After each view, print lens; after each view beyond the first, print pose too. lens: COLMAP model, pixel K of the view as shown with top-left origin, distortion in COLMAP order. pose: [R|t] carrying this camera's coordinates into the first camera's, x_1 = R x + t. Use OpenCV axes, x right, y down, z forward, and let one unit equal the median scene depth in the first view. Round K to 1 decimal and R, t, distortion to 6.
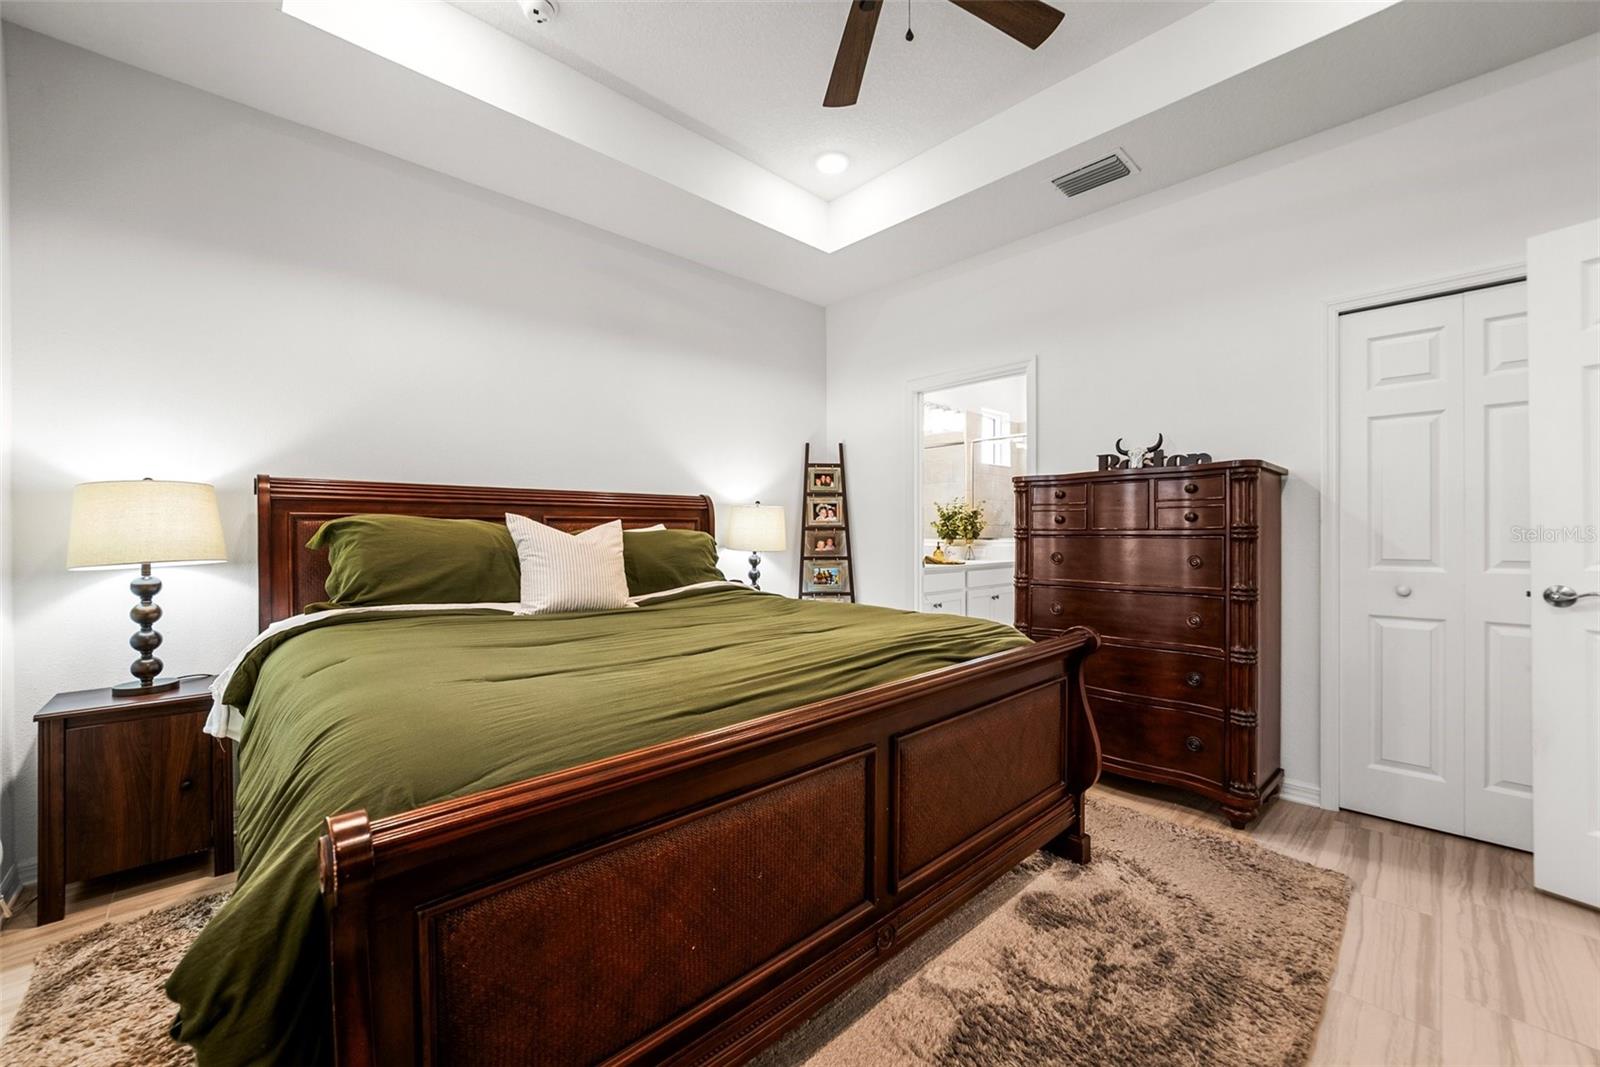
lens RADIAL K [[581.7, 0, 816.6], [0, 581.7, 538.6], [0, 0, 1]] dist [-0.004881, 0.000096]
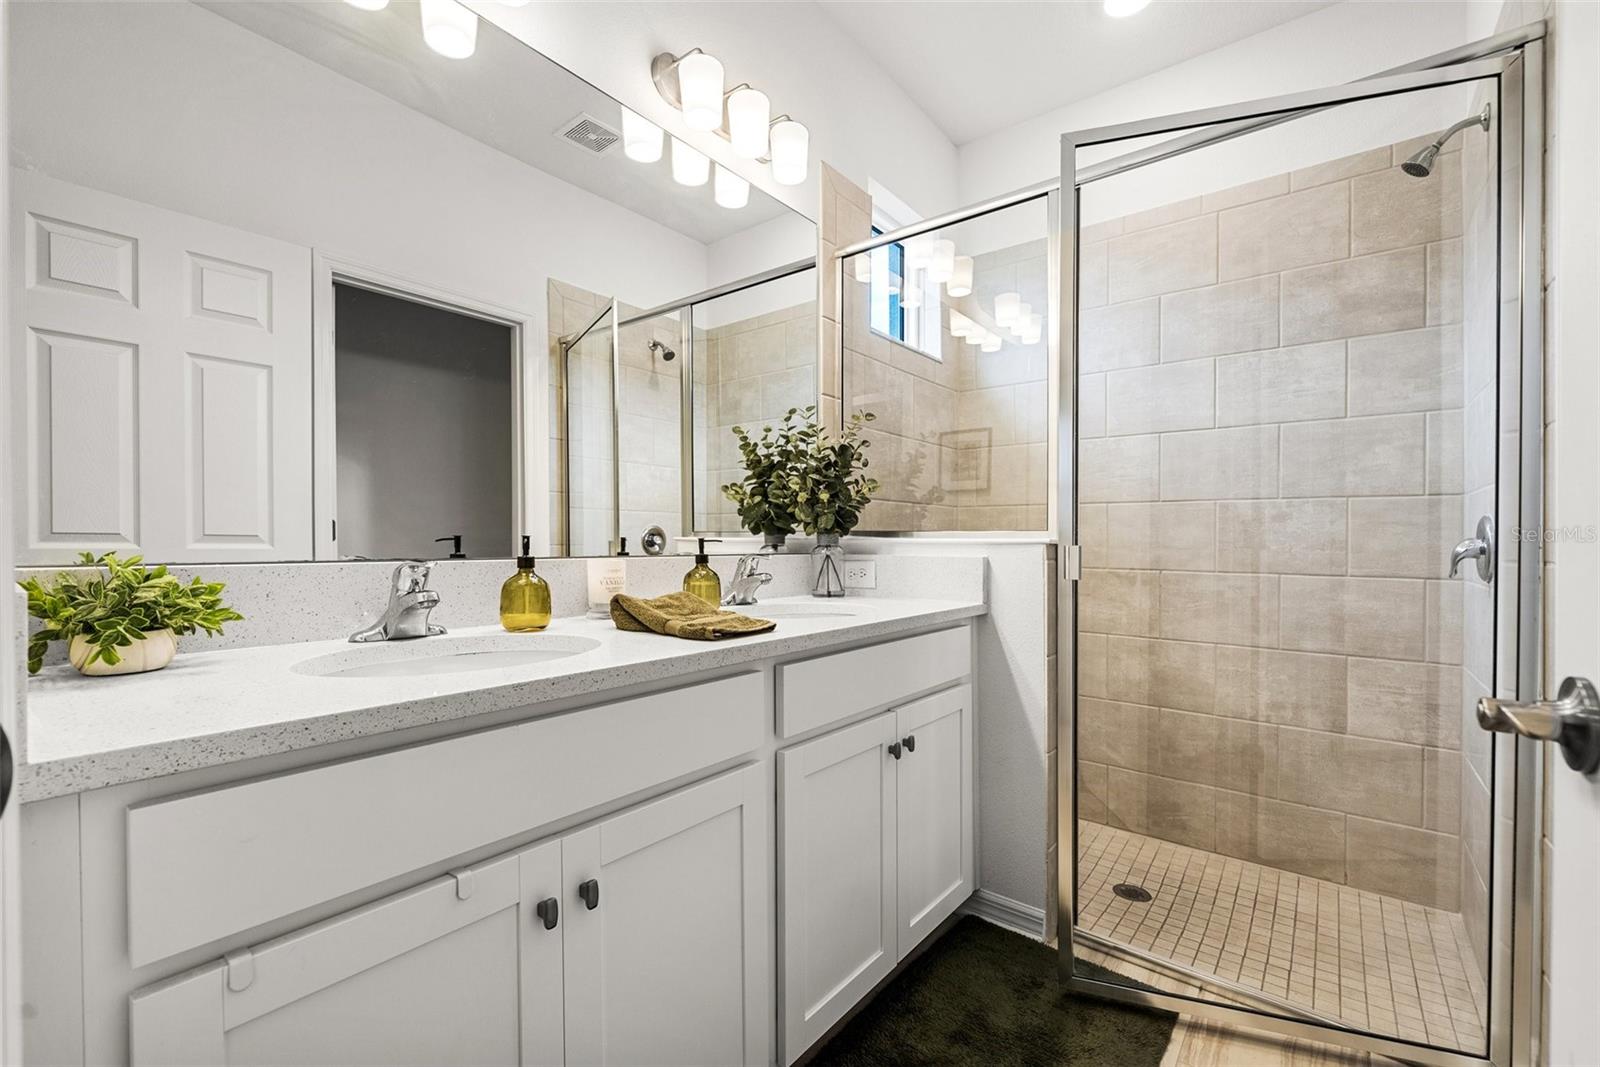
lens RADIAL K [[652.9, 0, 801.3], [0, 652.9, 538.4], [0, 0, 1]] dist [-0.000086, -0.000095]
pose [[0.990183, 0.006830, 0.139608, 0.196570], [-0.006762, 0.999977, -0.000964, 0.004238], [-0.139611, 0.000010, 0.990206, 0.635879]]
